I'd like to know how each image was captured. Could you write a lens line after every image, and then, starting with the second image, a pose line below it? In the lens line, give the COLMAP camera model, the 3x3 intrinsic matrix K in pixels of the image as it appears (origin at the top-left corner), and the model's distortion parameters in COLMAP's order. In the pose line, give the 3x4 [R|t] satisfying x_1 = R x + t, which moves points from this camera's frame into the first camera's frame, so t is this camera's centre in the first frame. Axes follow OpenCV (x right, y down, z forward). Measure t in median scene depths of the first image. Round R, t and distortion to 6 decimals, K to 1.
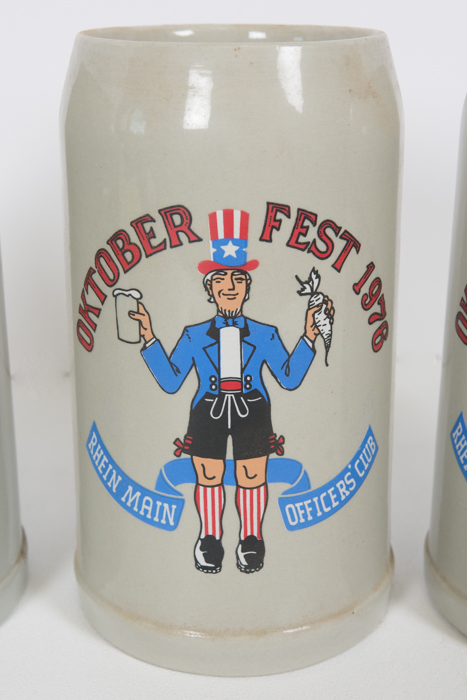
lens RADIAL K [[1067.2, 0, 233.0], [0, 1067.2, 367.5], [0, 0, 1]] dist [0.055142, 0.030561]
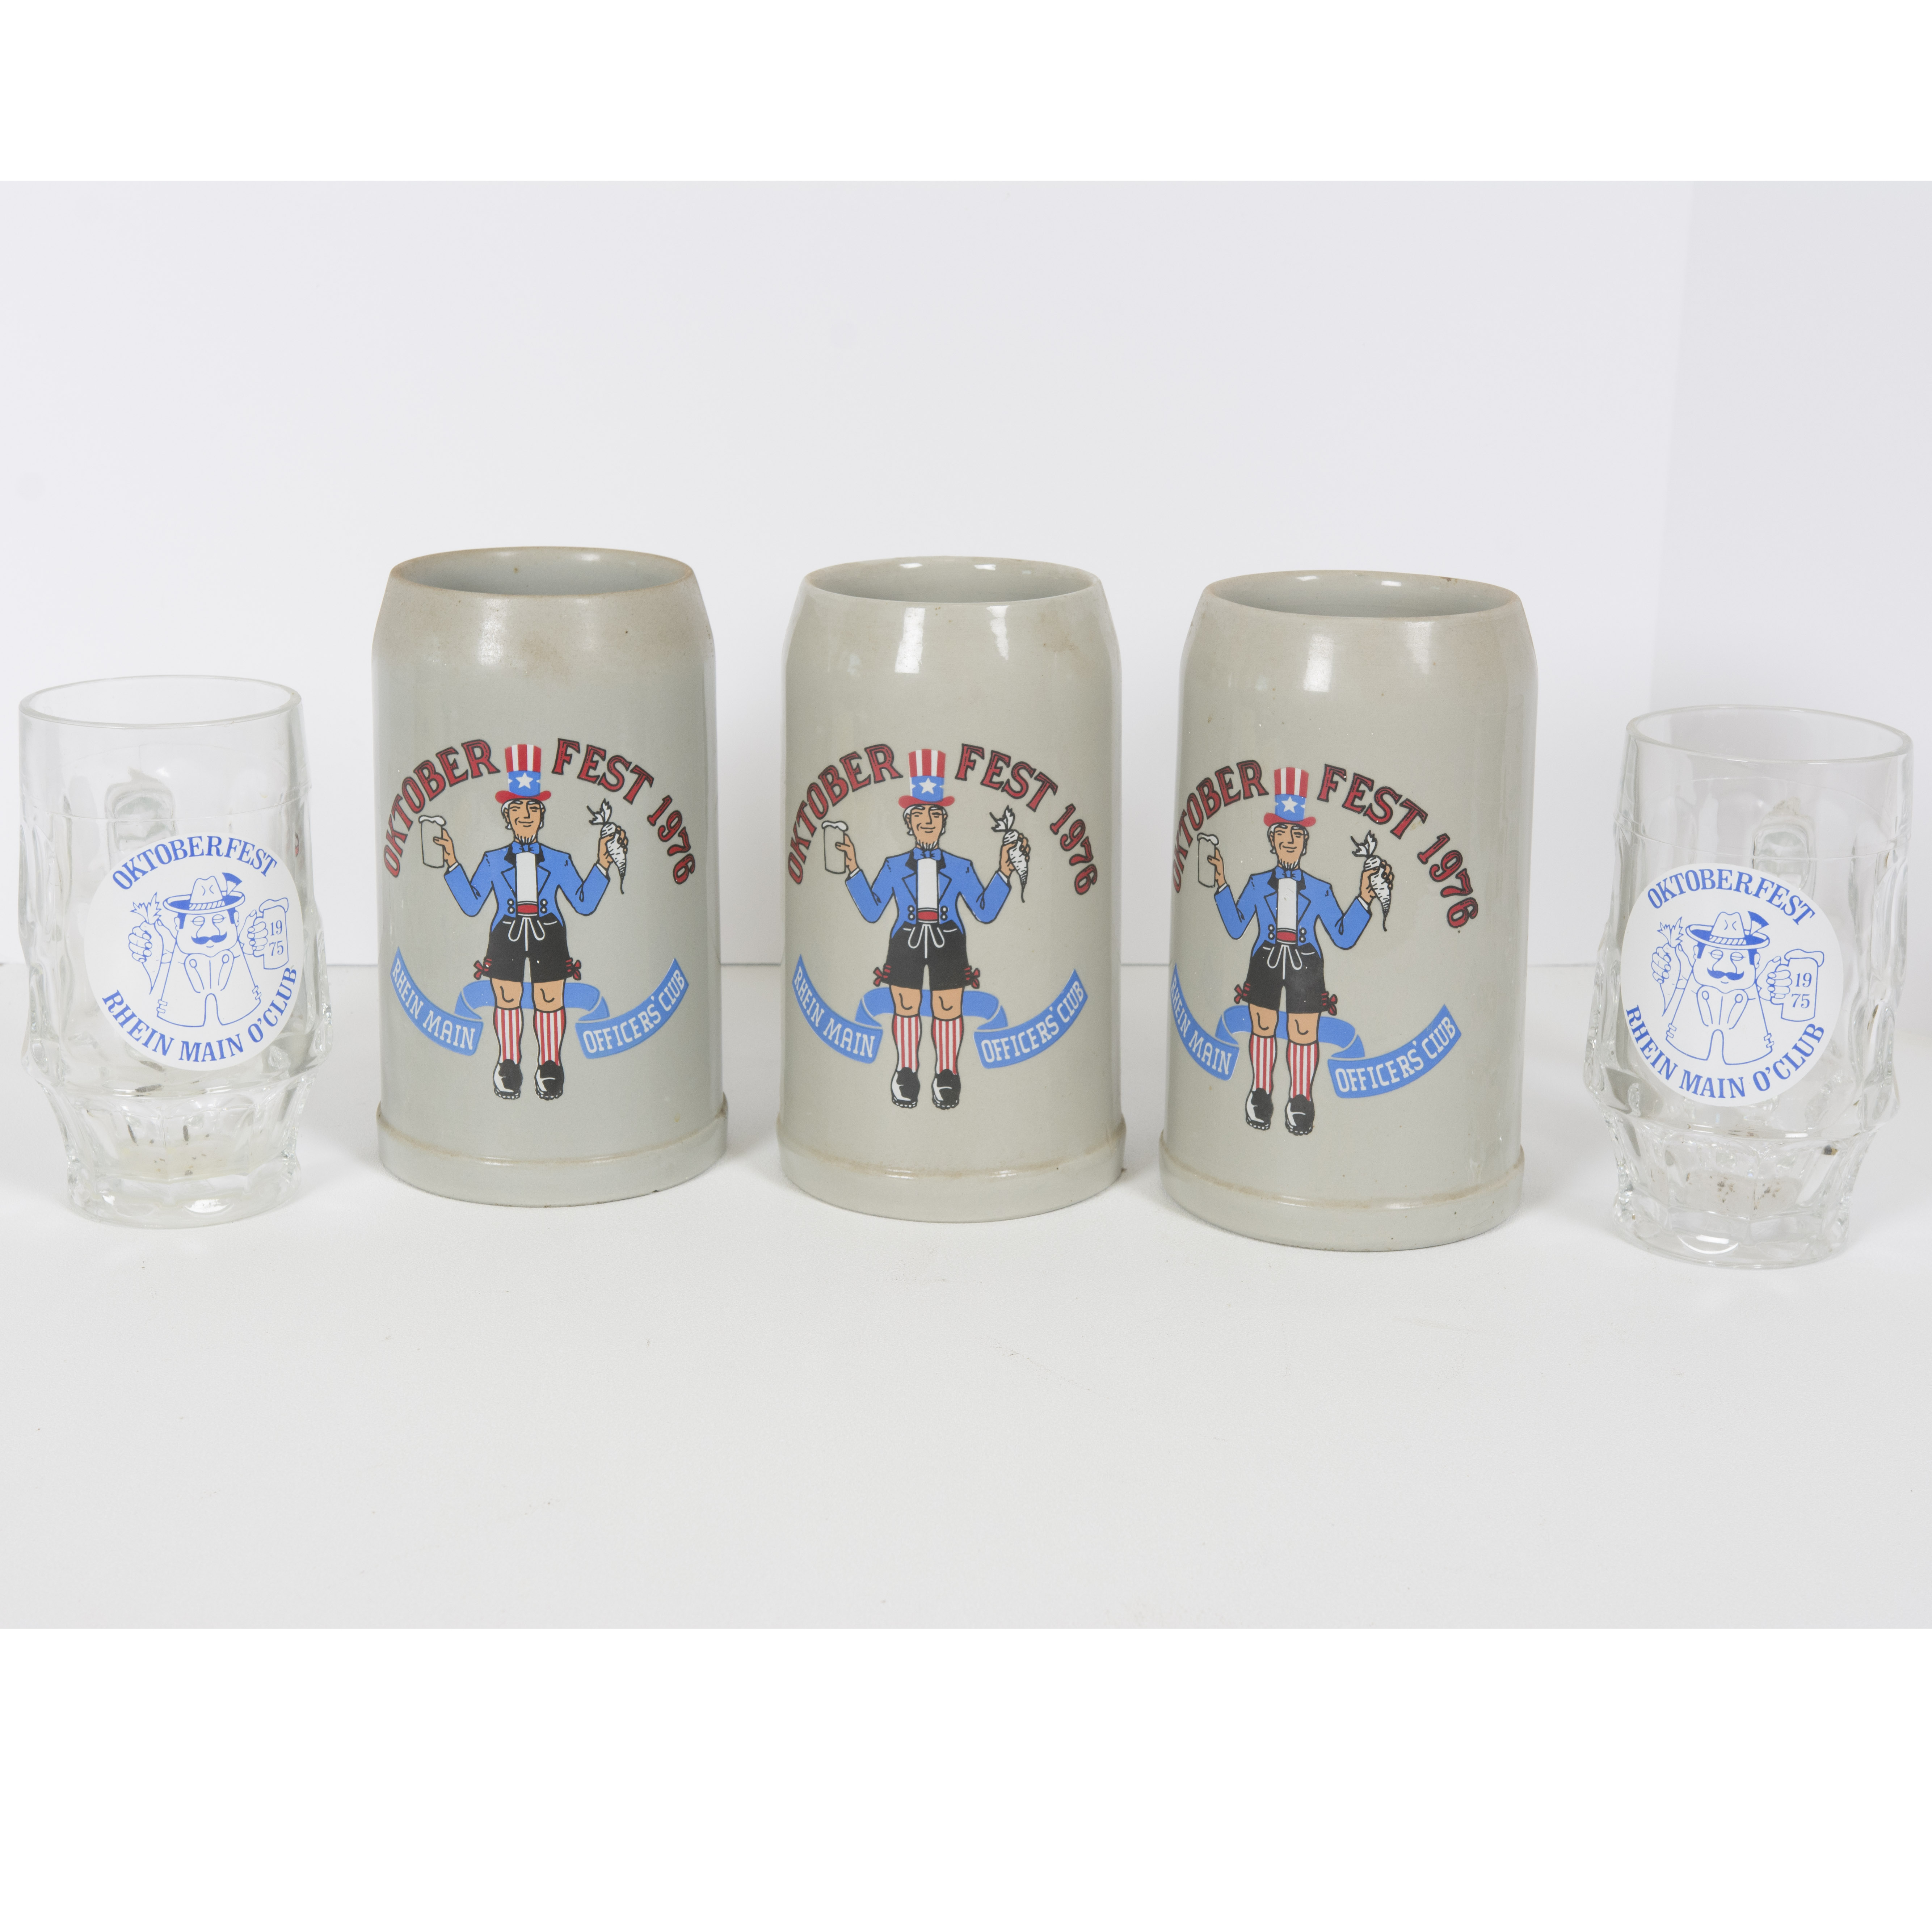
lens RADIAL K [[3850.0, 0, 966.0], [0, 3850.0, 966.0], [0, 0, 1]] dist [0.040245, 0.177982]
pose [[0.990591, 0.036262, -0.131962, 0.529906], [-0.047673, 0.995294, -0.084364, 0.378981], [0.128282, 0.089861, 0.987658, -2.693861]]
